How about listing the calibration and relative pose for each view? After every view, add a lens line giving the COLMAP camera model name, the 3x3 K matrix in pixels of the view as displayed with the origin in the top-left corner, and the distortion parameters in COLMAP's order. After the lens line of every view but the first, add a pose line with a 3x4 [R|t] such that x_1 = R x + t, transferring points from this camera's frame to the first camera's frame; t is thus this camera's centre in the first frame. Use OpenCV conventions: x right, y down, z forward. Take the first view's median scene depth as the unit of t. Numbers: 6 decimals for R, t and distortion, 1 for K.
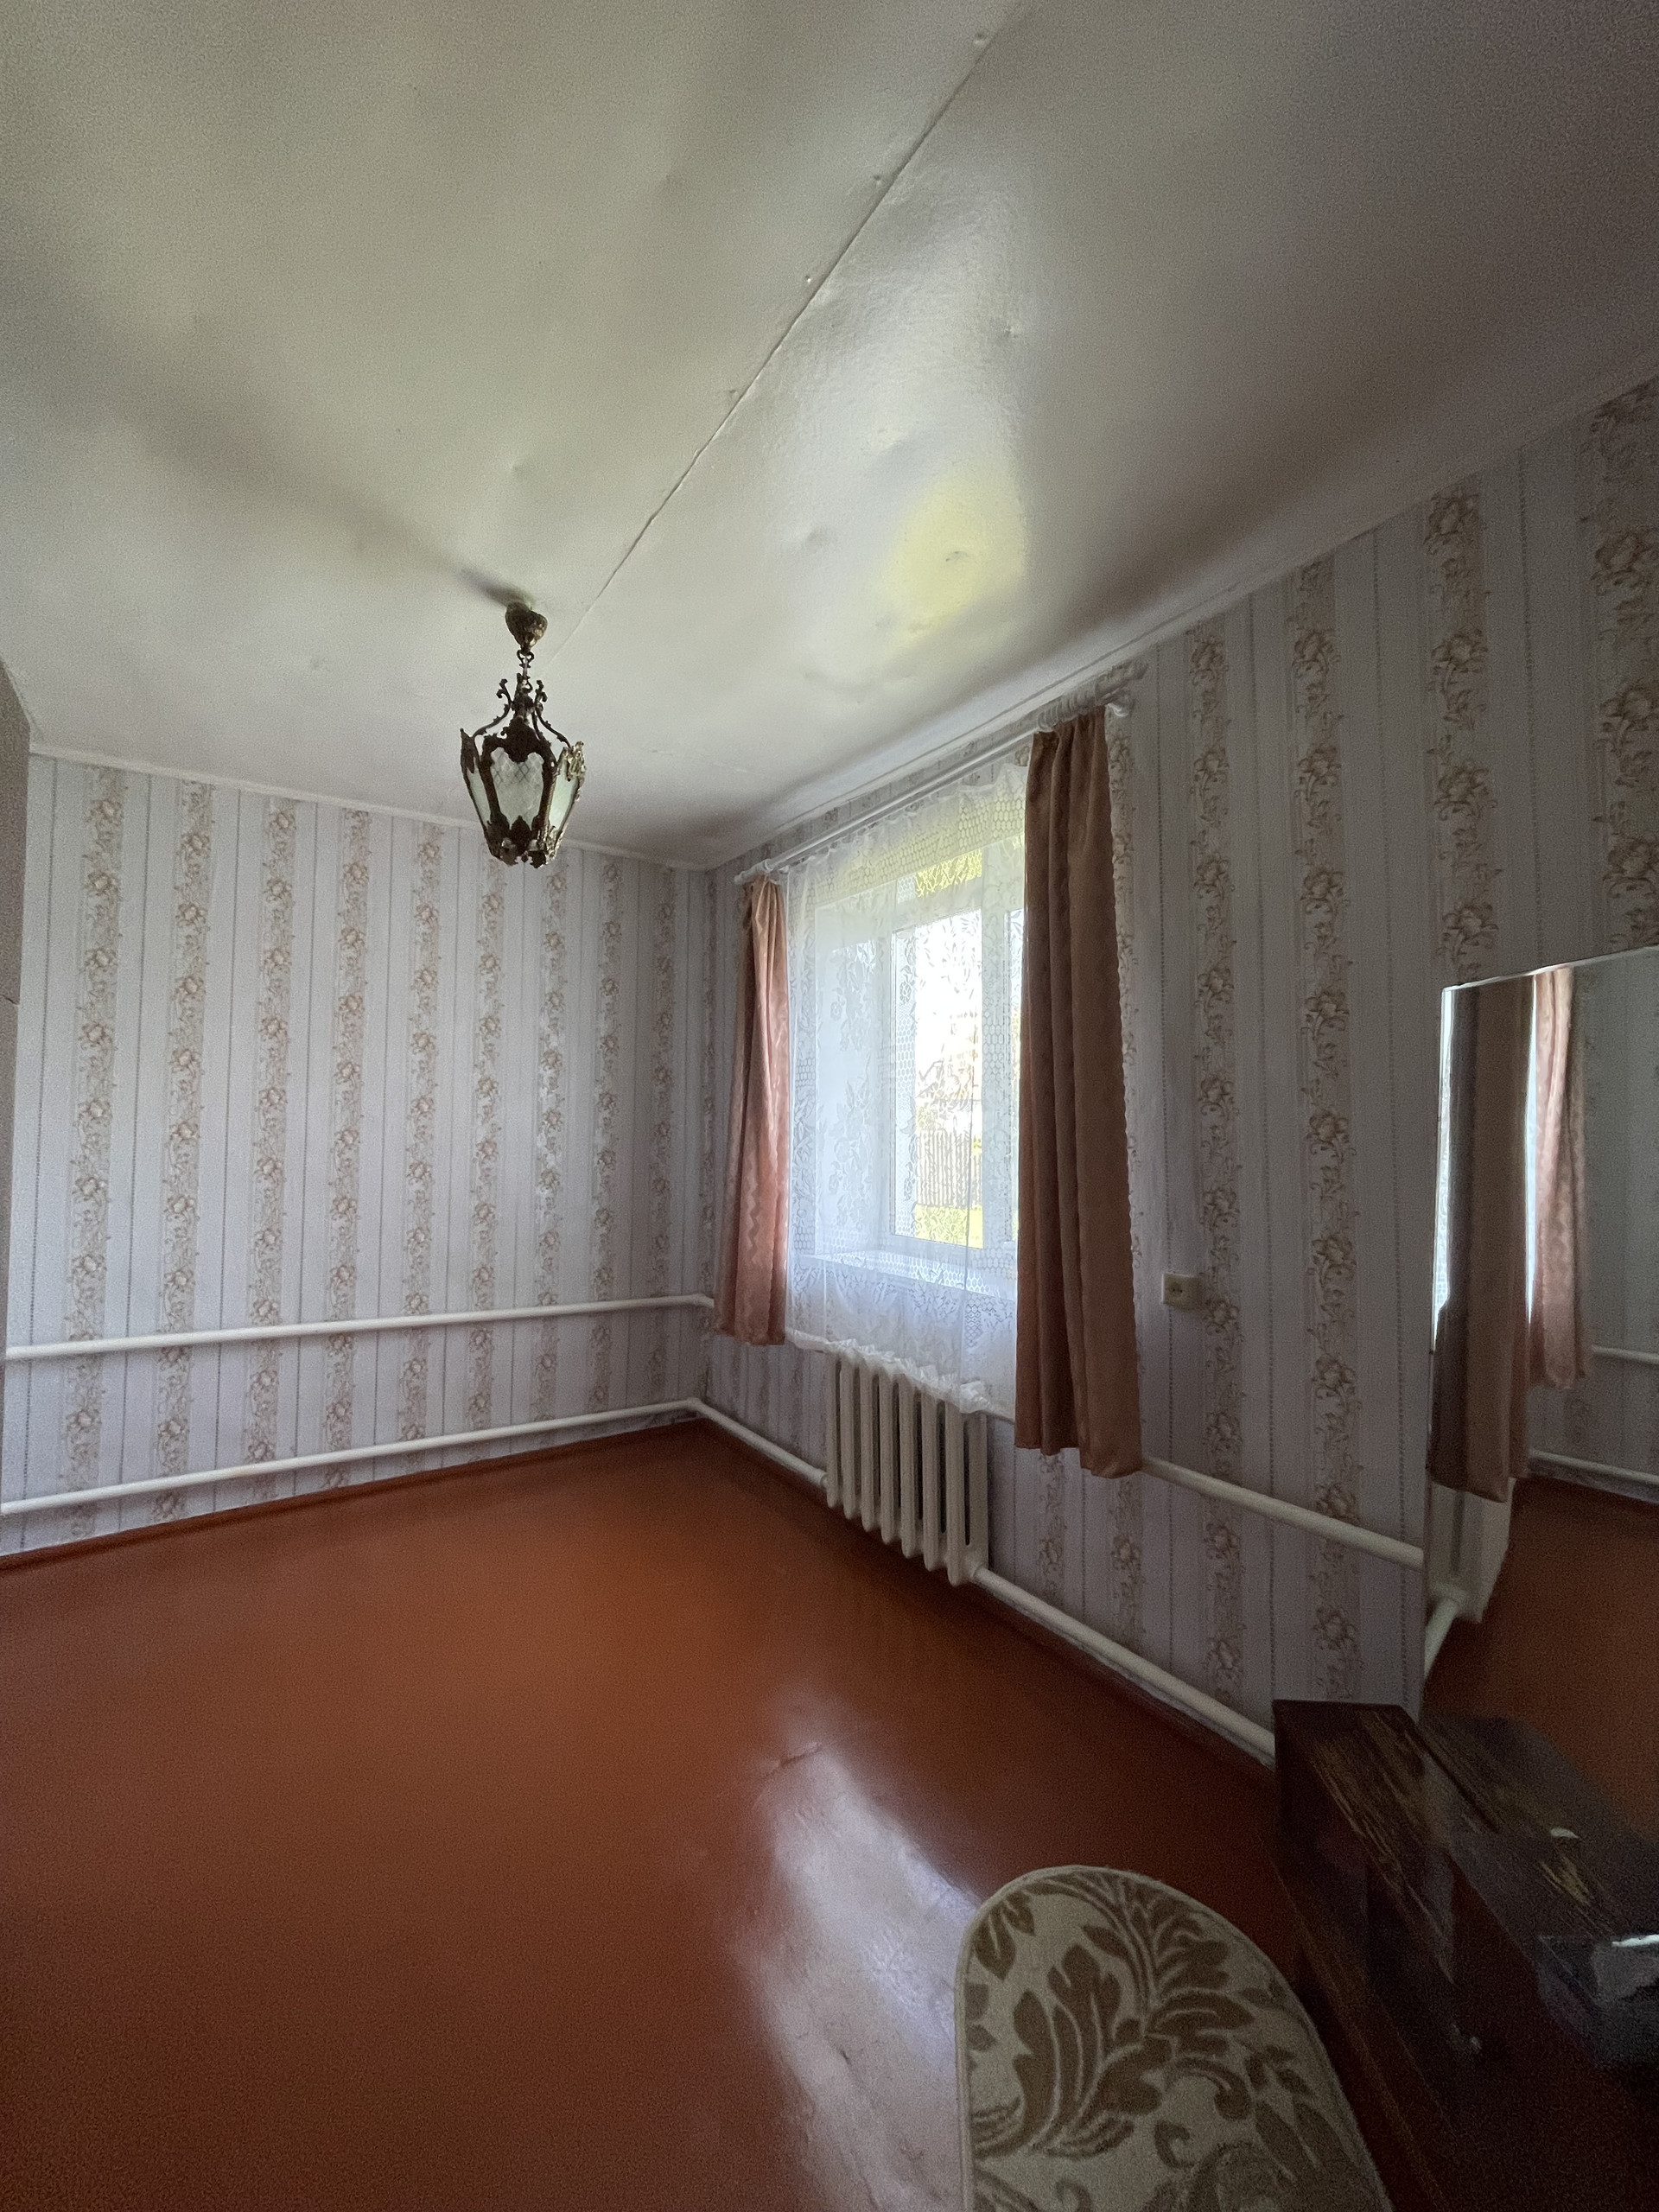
lens RADIAL K [[891.2, 0, 830.6], [0, 891.2, 1098.8], [0, 0, 1]] dist [-0.003698, 0.000126]
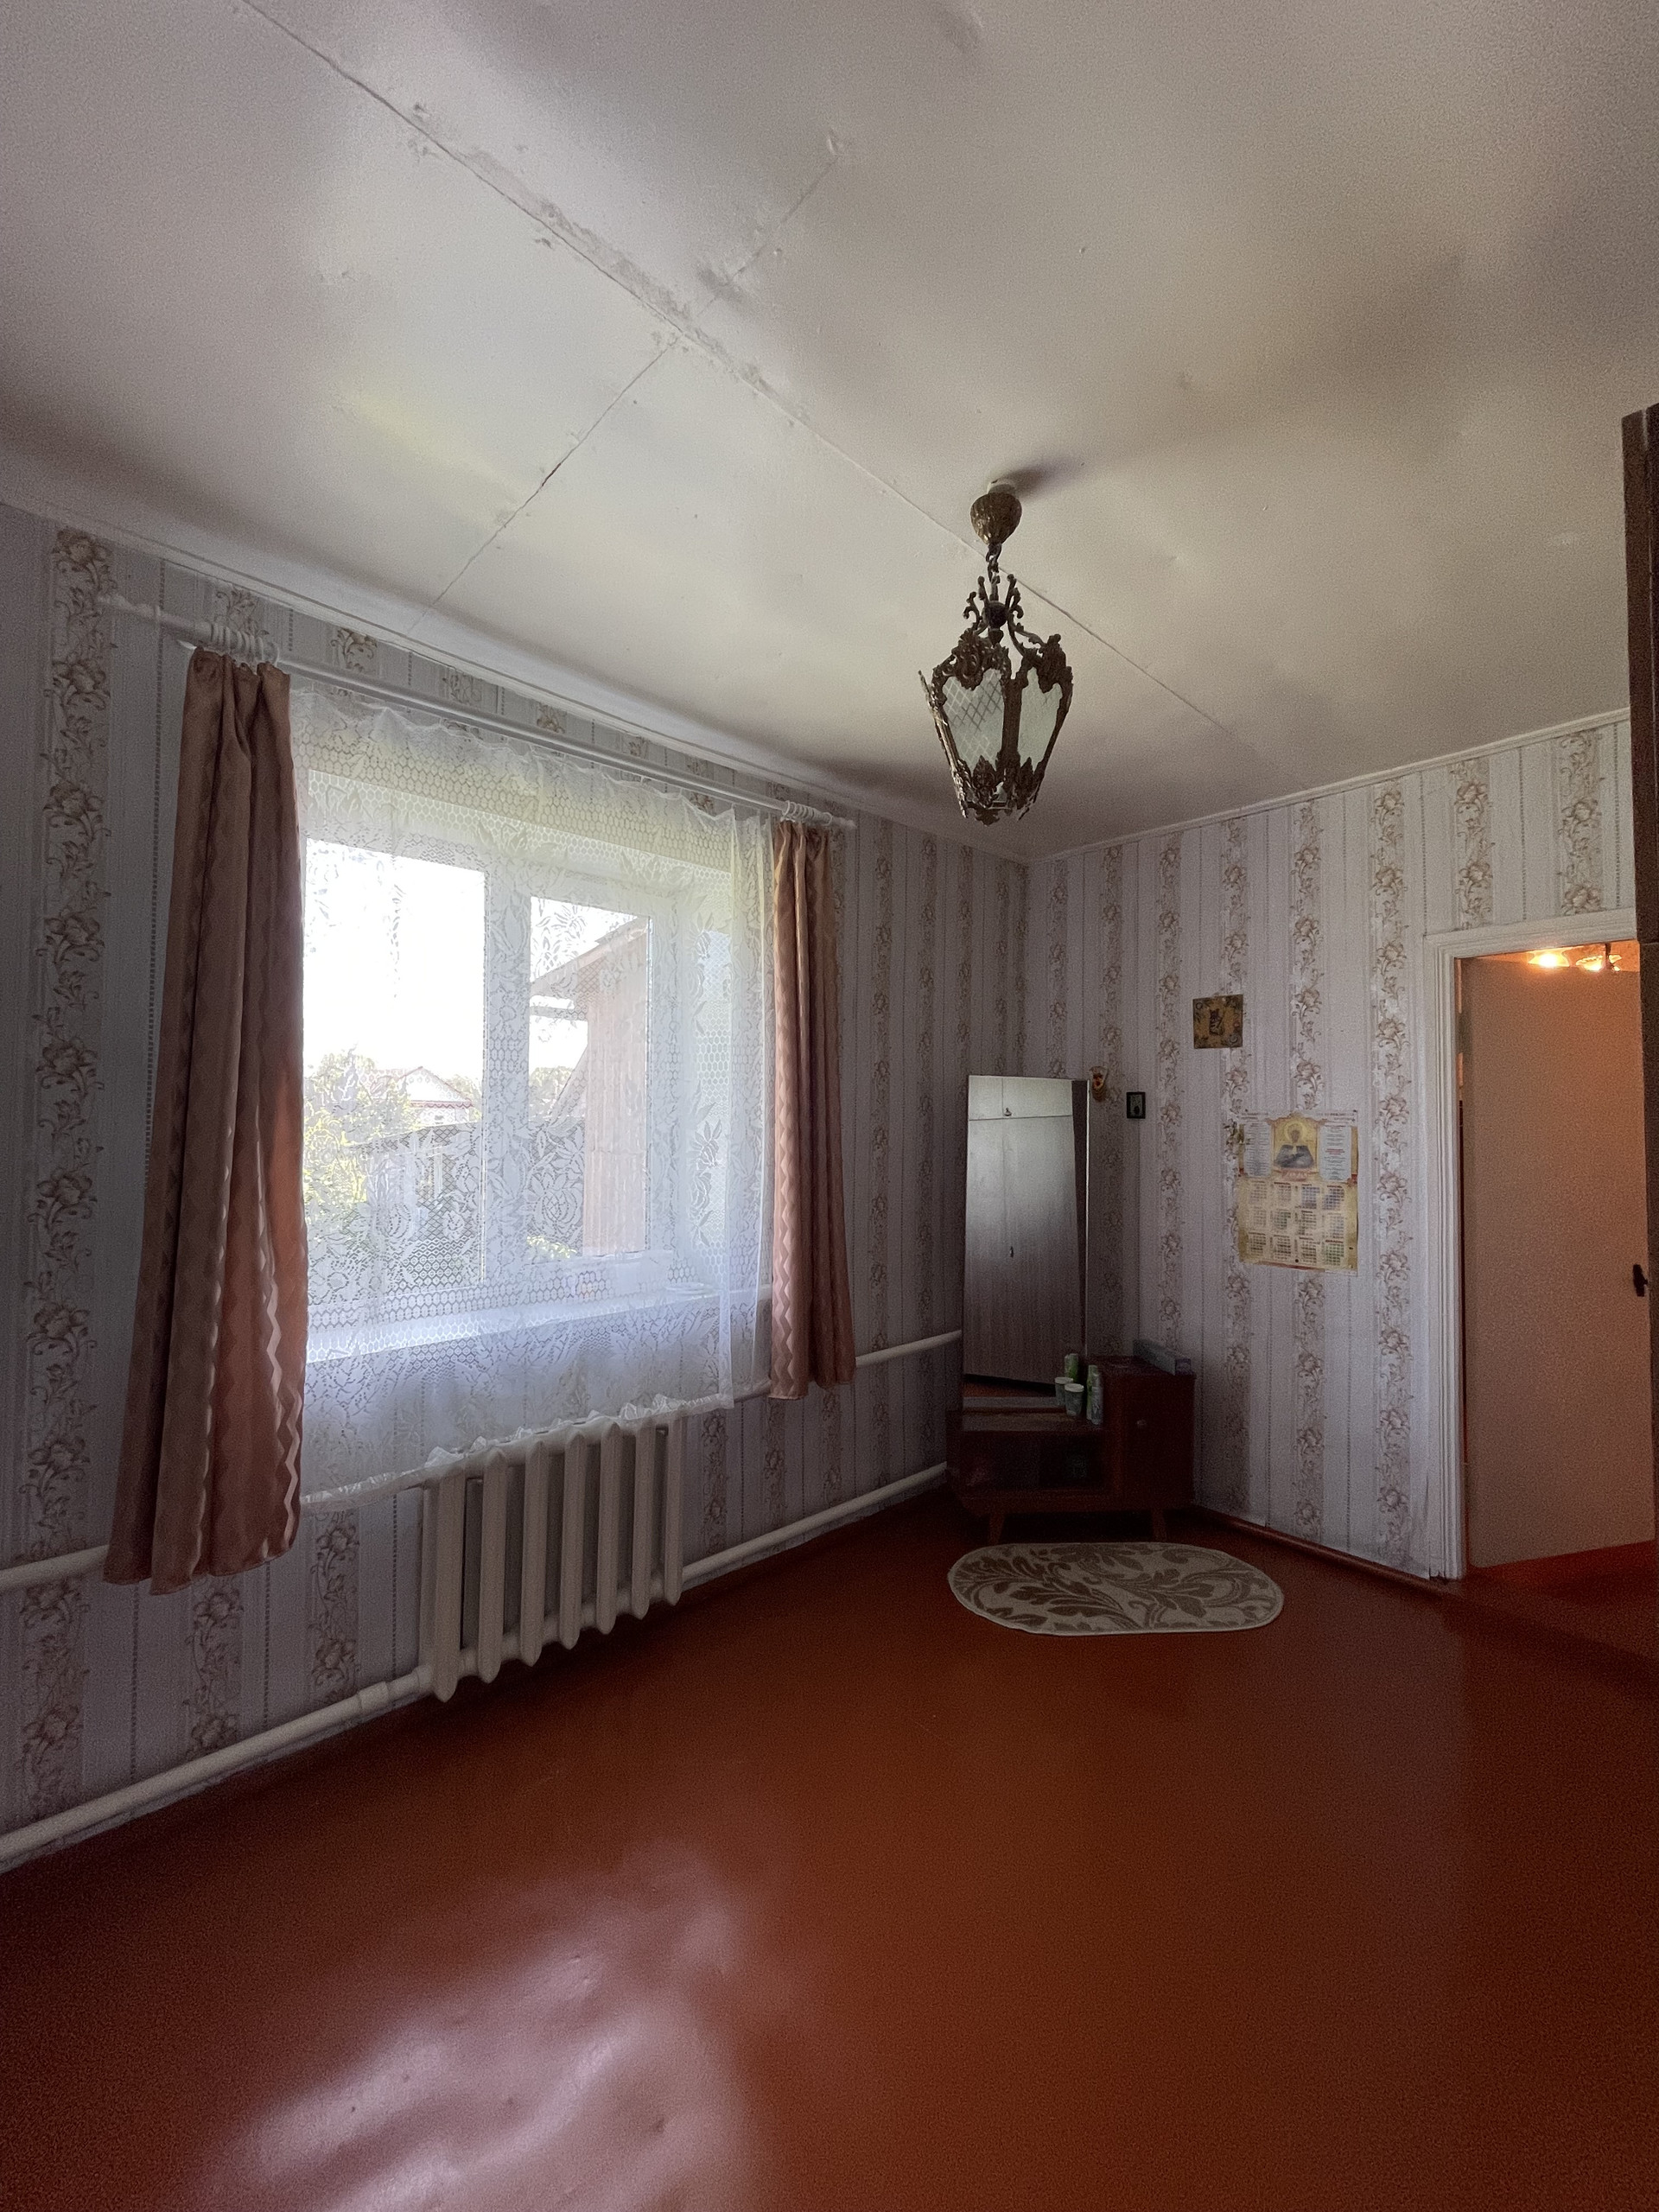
lens RADIAL K [[891.2, 0, 831.5], [0, 891.2, 1107.5], [0, 0, 1]] dist [-0.003698, 0.000126]
pose [[-0.158513, 0.021703, 0.987118, -1.403769], [-0.032844, 0.999089, -0.027241, 0.031109], [-0.986811, -0.036739, -0.157656, 1.612835]]
